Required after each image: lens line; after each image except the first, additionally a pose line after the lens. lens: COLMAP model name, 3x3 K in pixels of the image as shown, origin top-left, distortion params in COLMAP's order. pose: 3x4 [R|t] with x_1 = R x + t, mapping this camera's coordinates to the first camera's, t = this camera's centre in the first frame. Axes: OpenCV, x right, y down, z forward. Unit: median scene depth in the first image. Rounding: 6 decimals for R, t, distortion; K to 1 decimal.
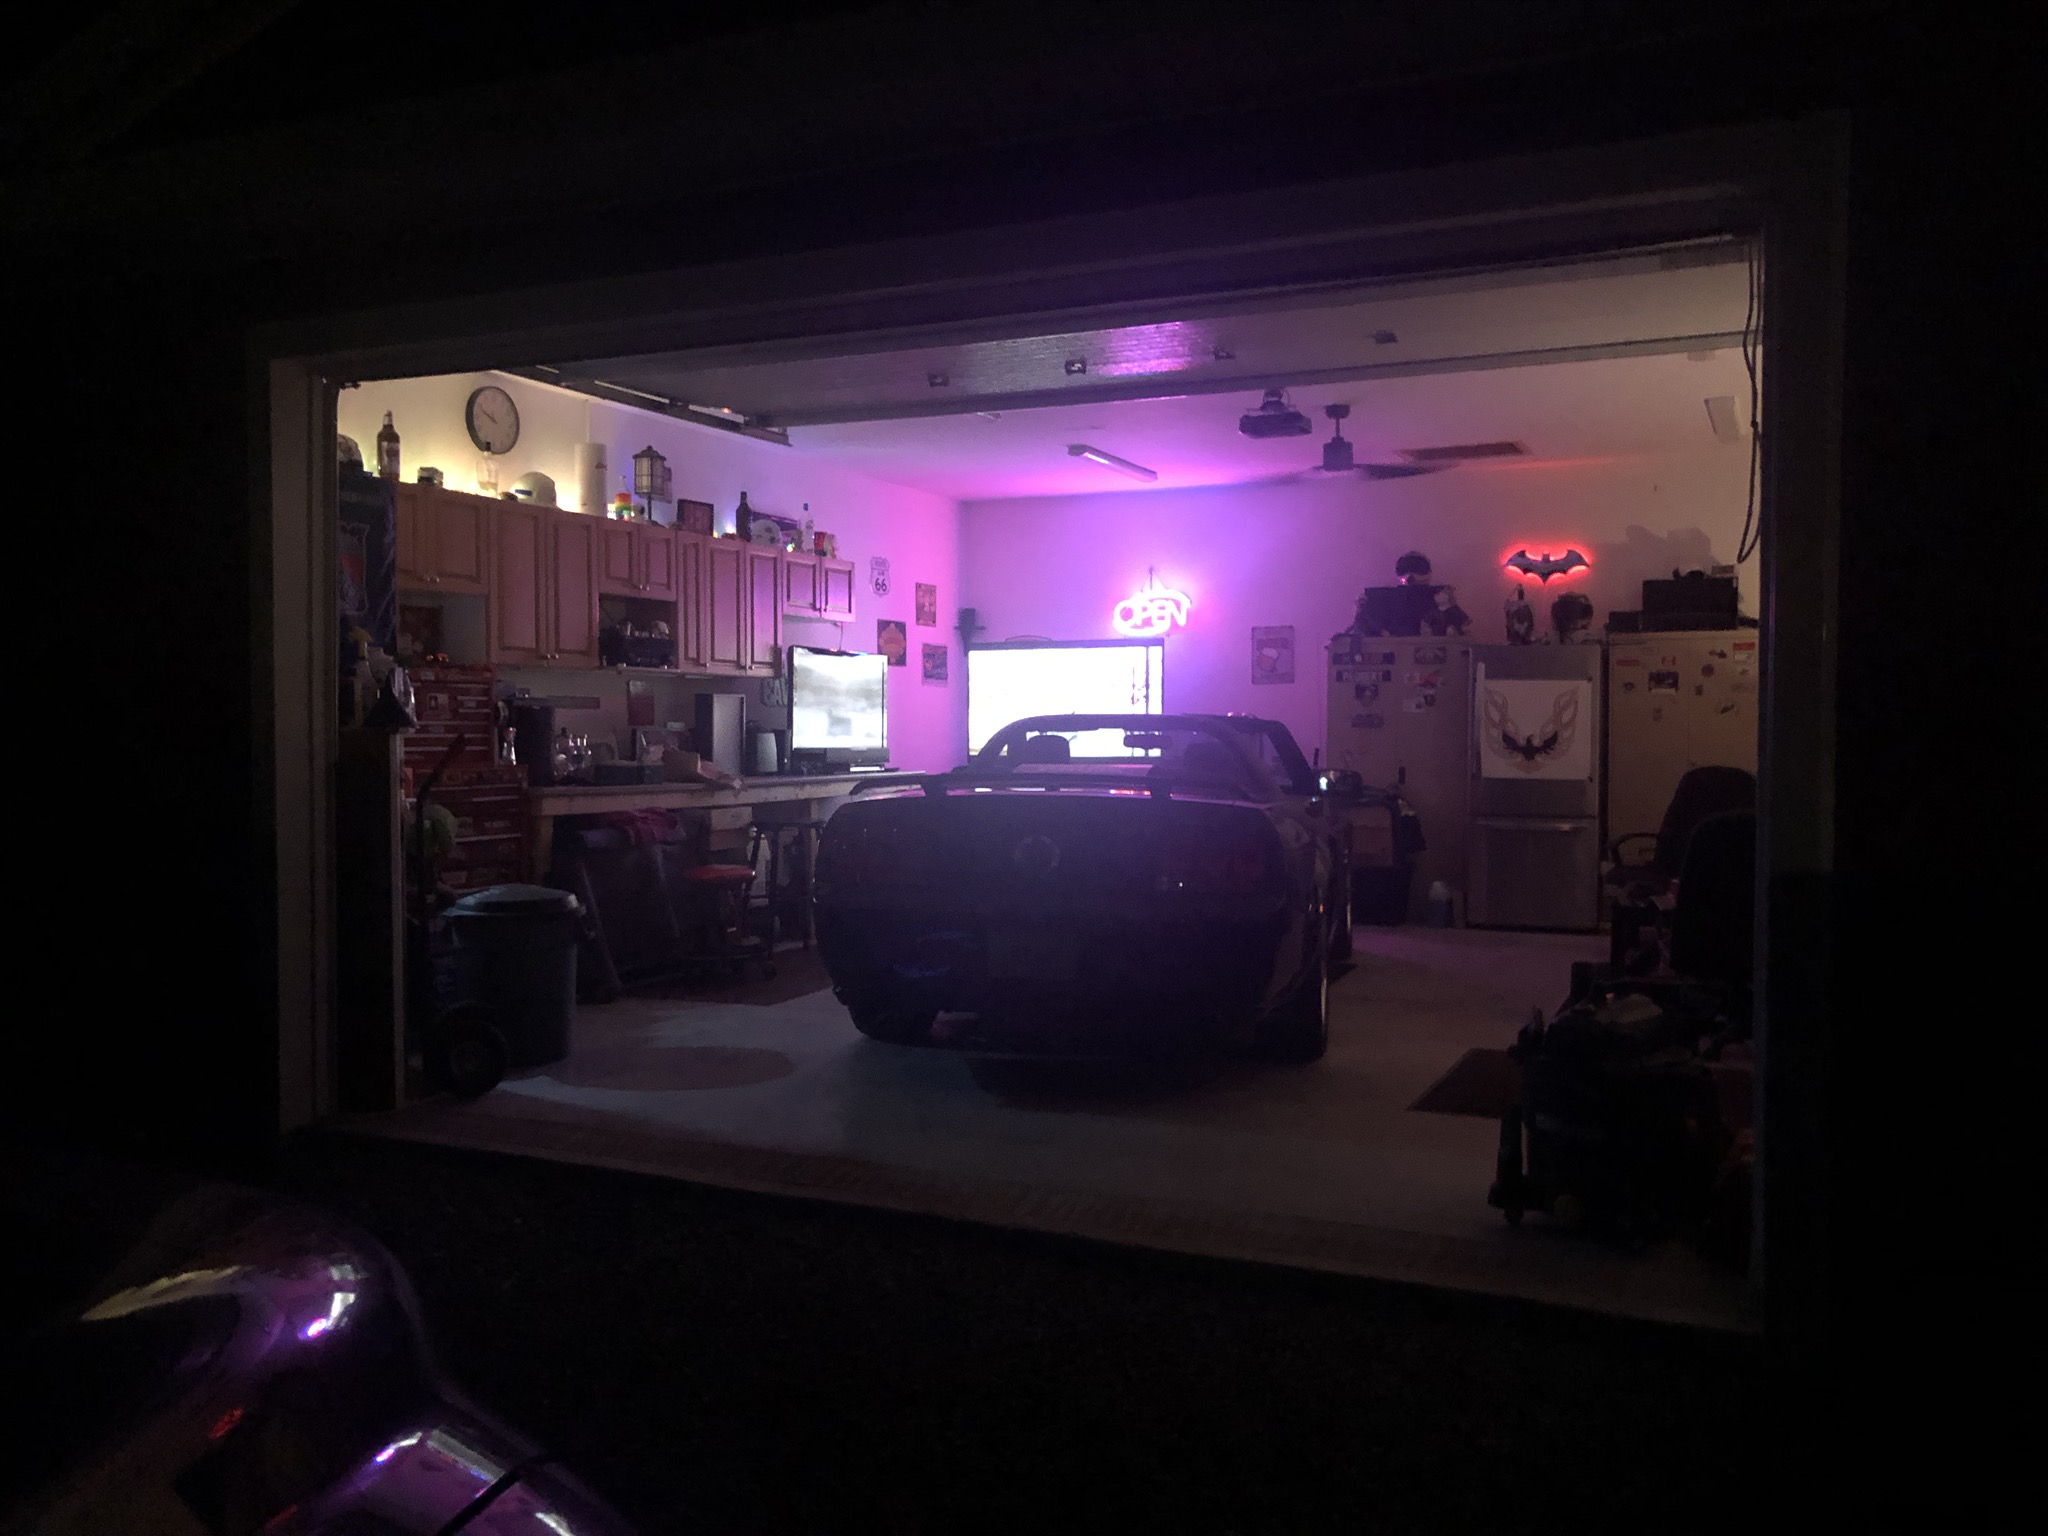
lens RADIAL K [[1676.2, 0, 1024.0], [0, 1676.2, 768.0], [0, 0, 1]] dist [0.008524, 0.016122]
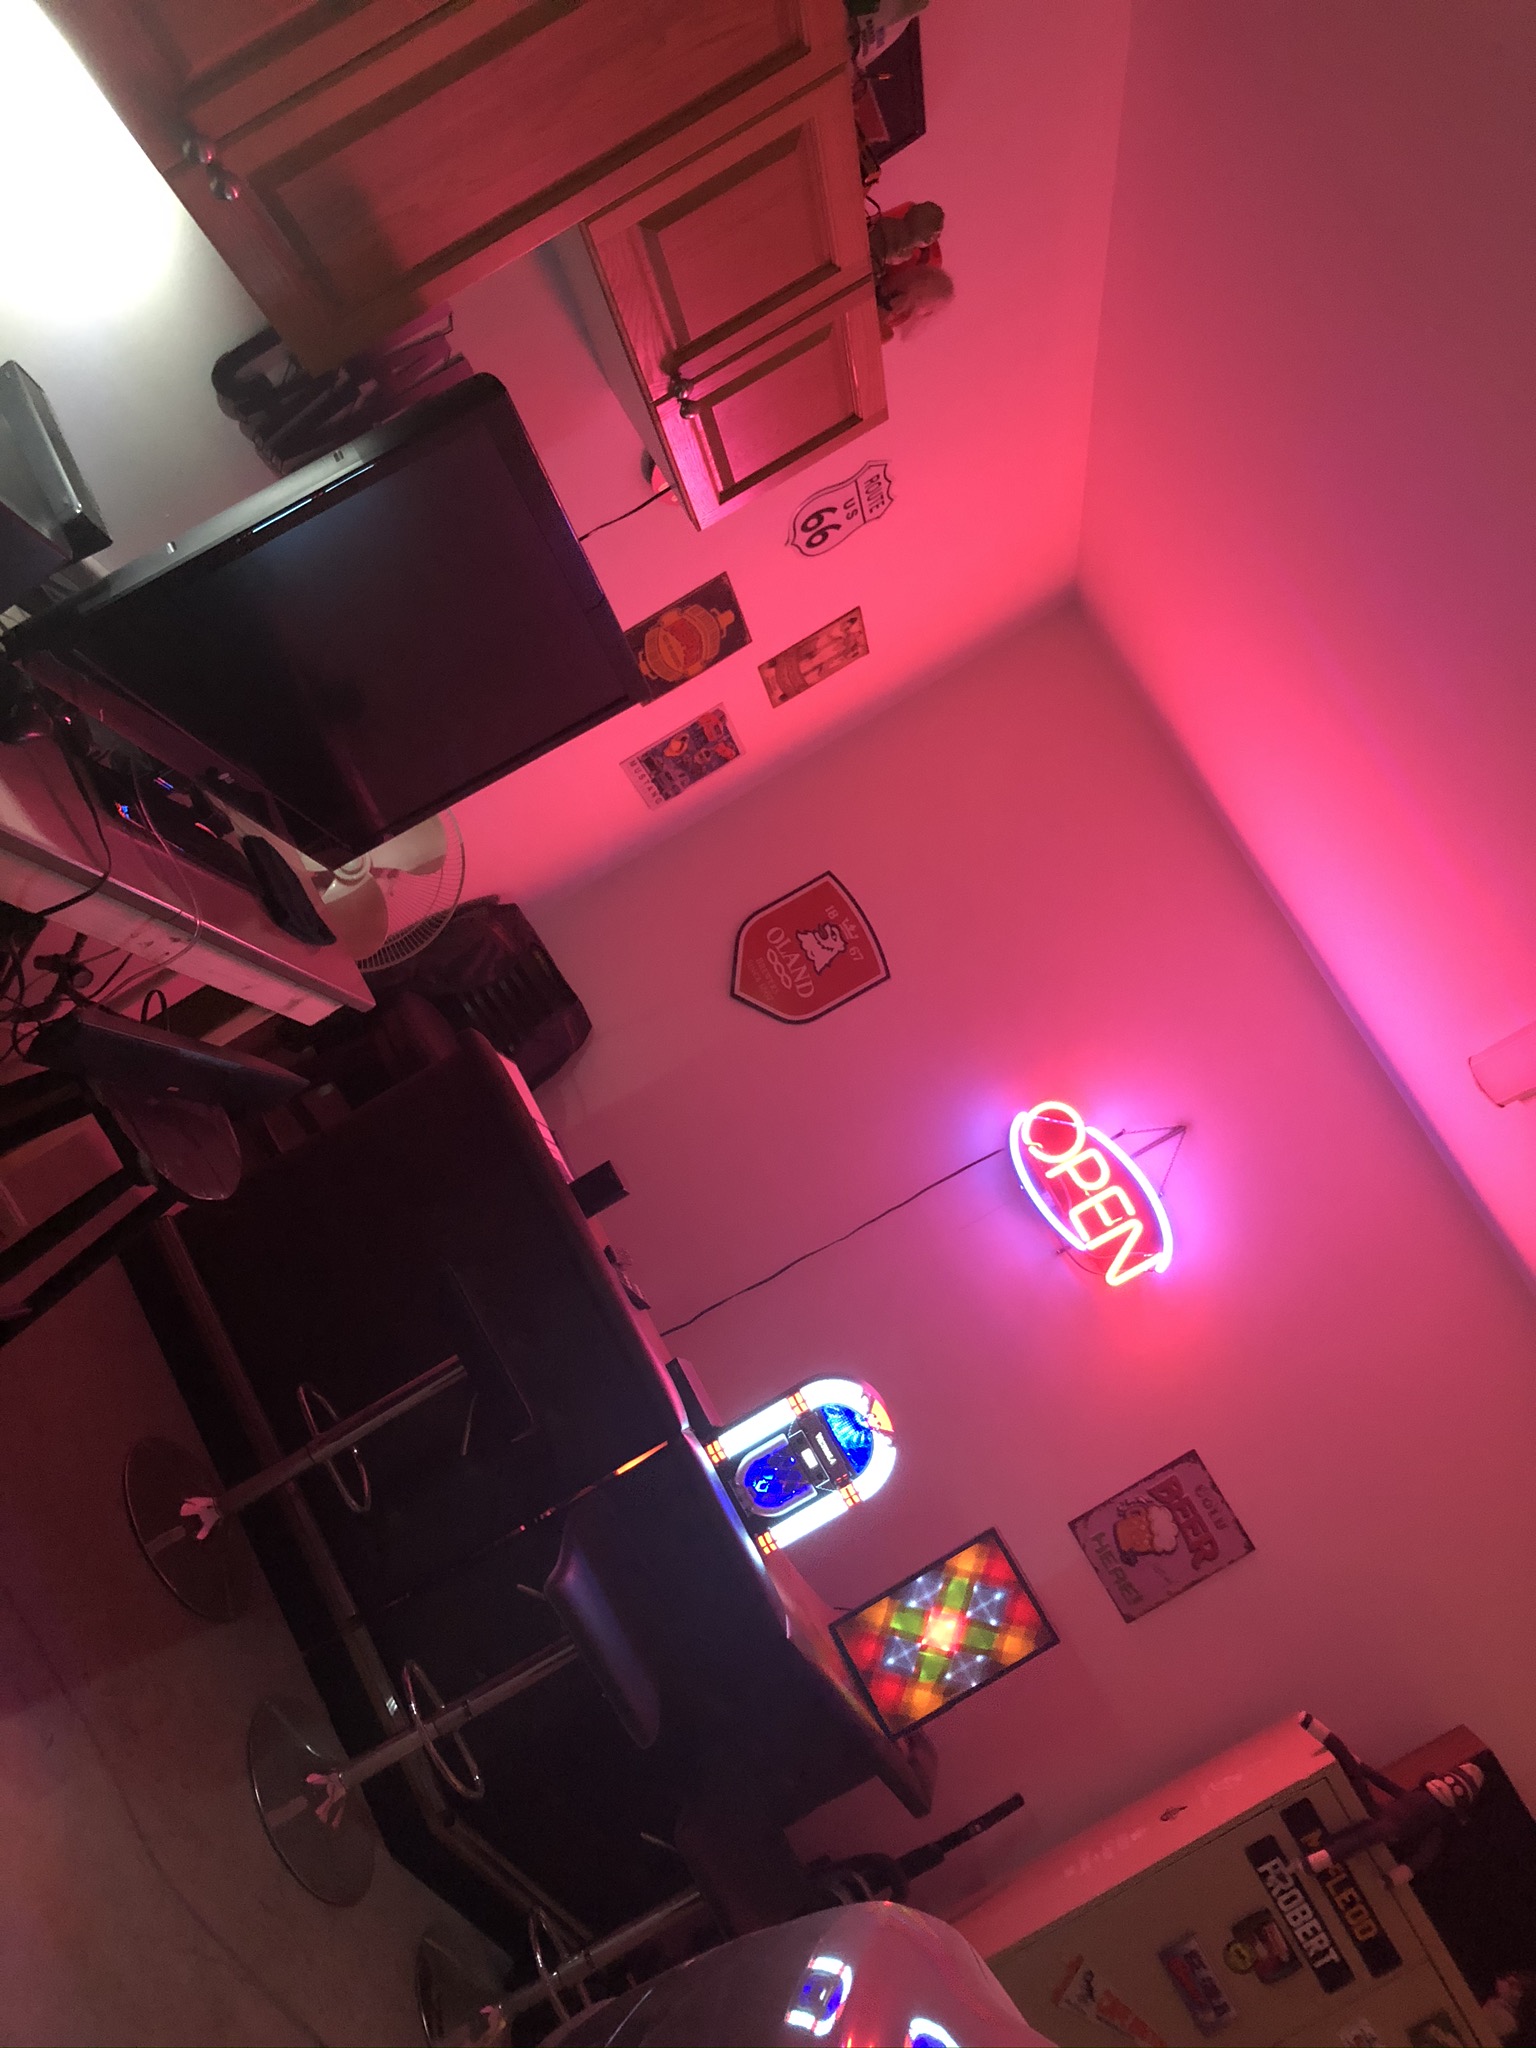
lens RADIAL K [[1695.2, 0, 768.0], [0, 1695.2, 1024.0], [0, 0, 1]] dist [0.008739, -0.008857]
pose [[0.499141, 0.838320, 0.219266, -0.090243], [-0.860185, 0.509910, 0.008598, -0.059457], [-0.104598, -0.192901, 0.975627, 0.728620]]
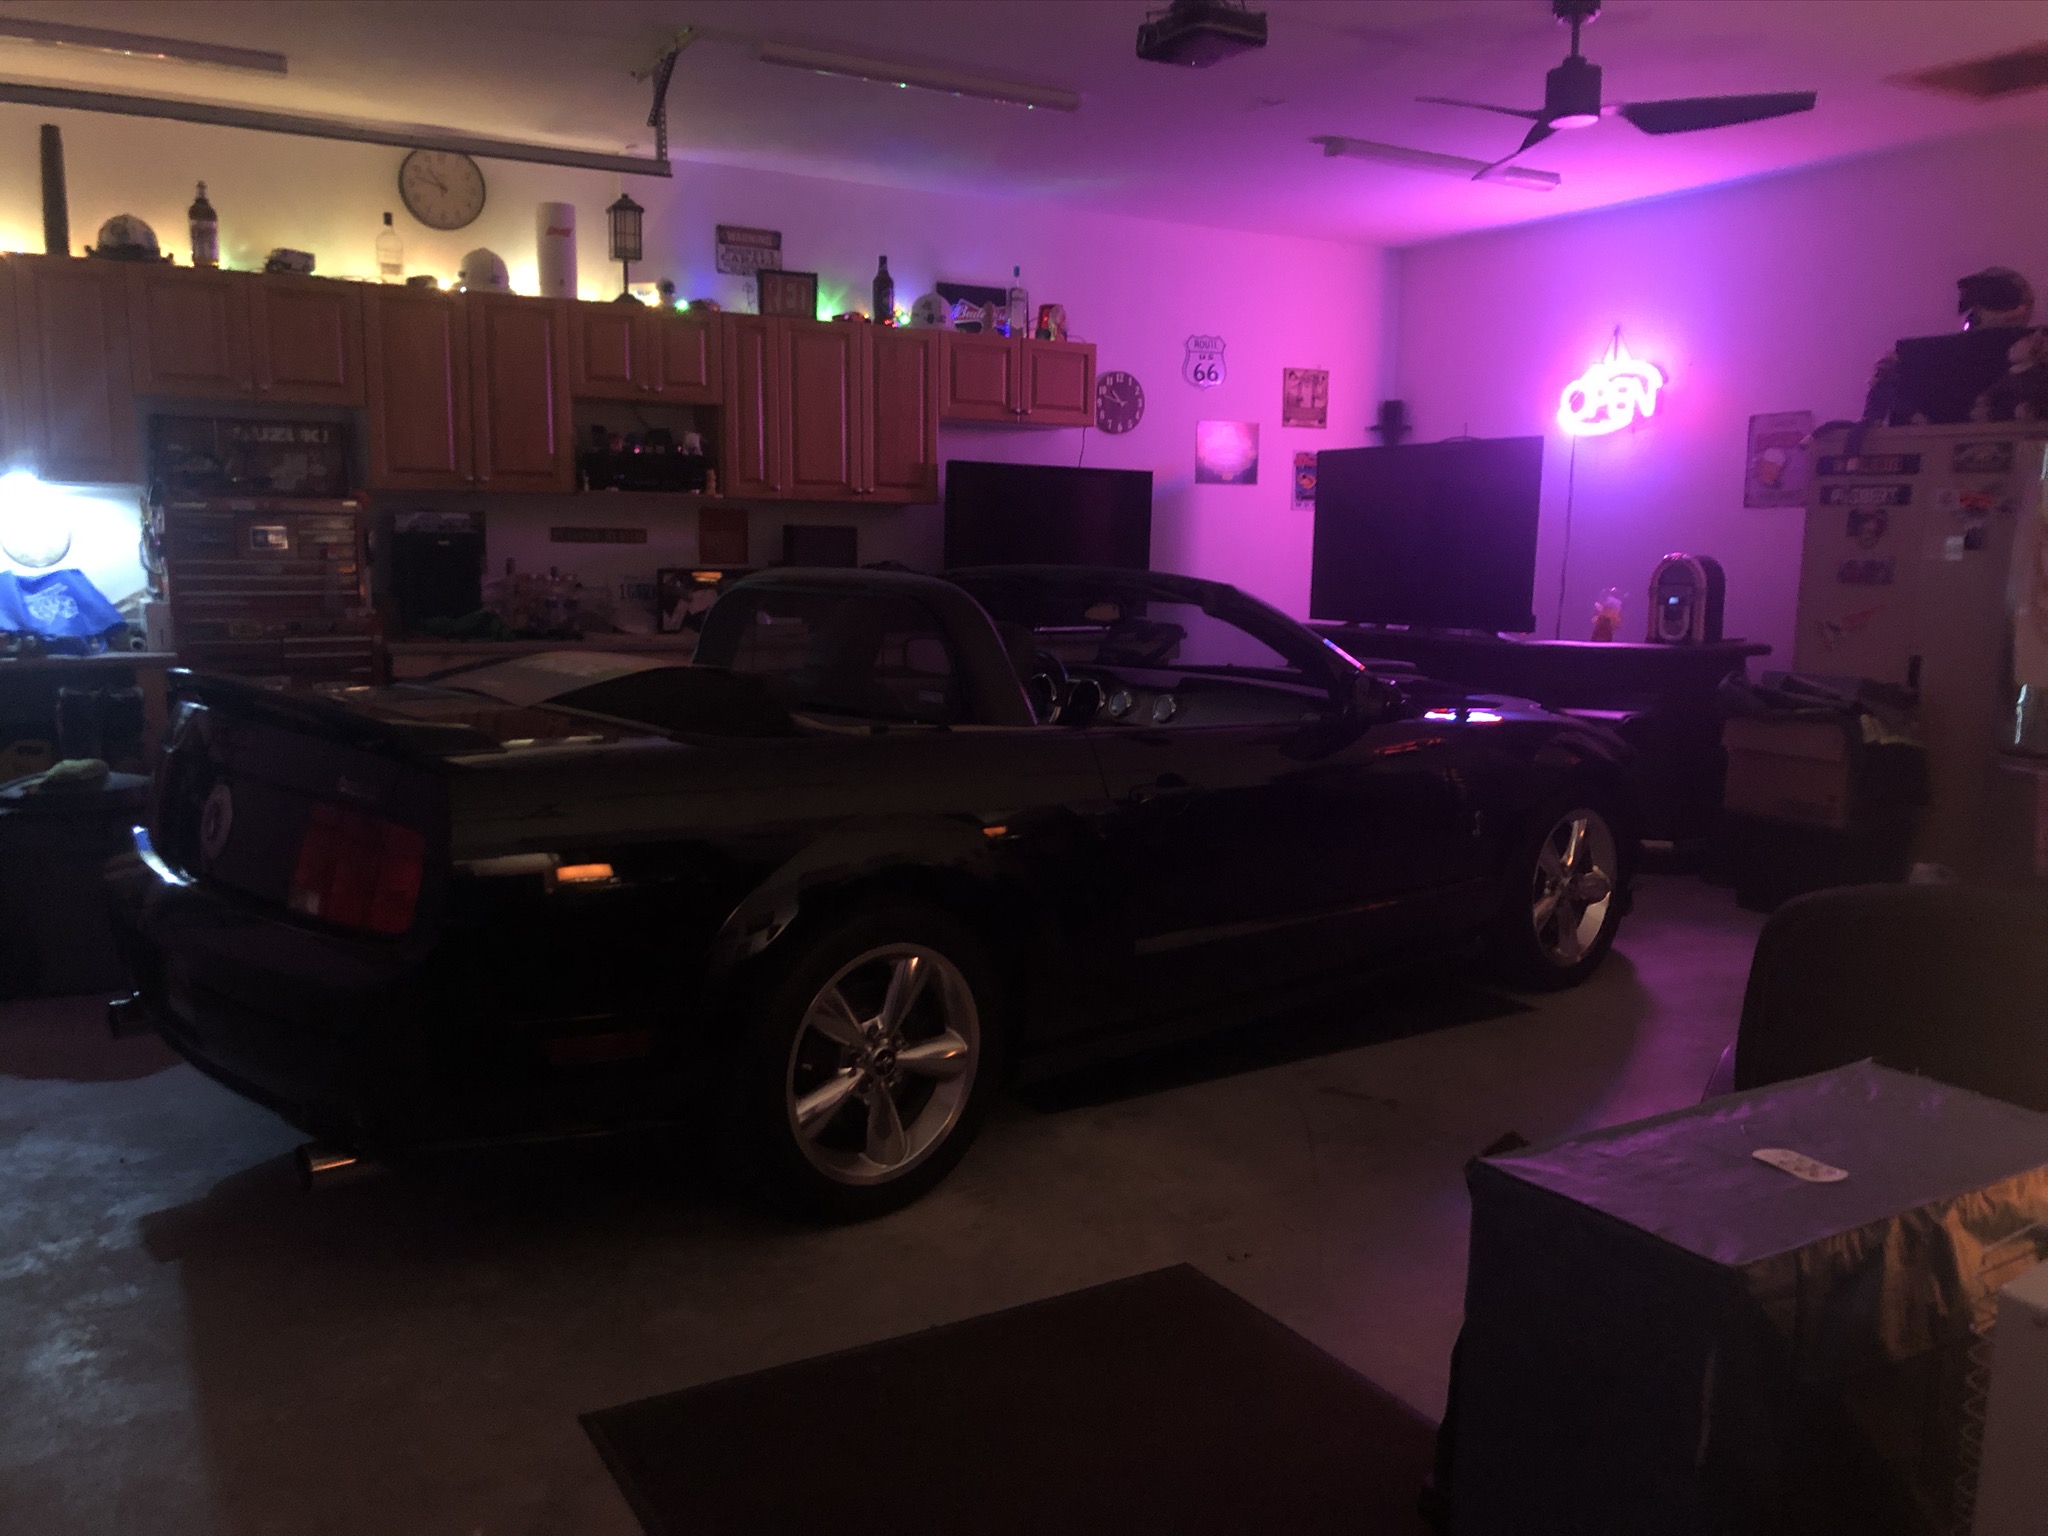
lens RADIAL K [[1676.2, 0, 1024.0], [0, 1676.2, 768.0], [0, 0, 1]] dist [0.008524, 0.016122]
pose [[0.825620, 0.087582, -0.557387, 0.306964], [-0.025074, 0.992599, 0.118825, -0.023912], [0.563669, -0.084128, 0.821706, 0.361220]]
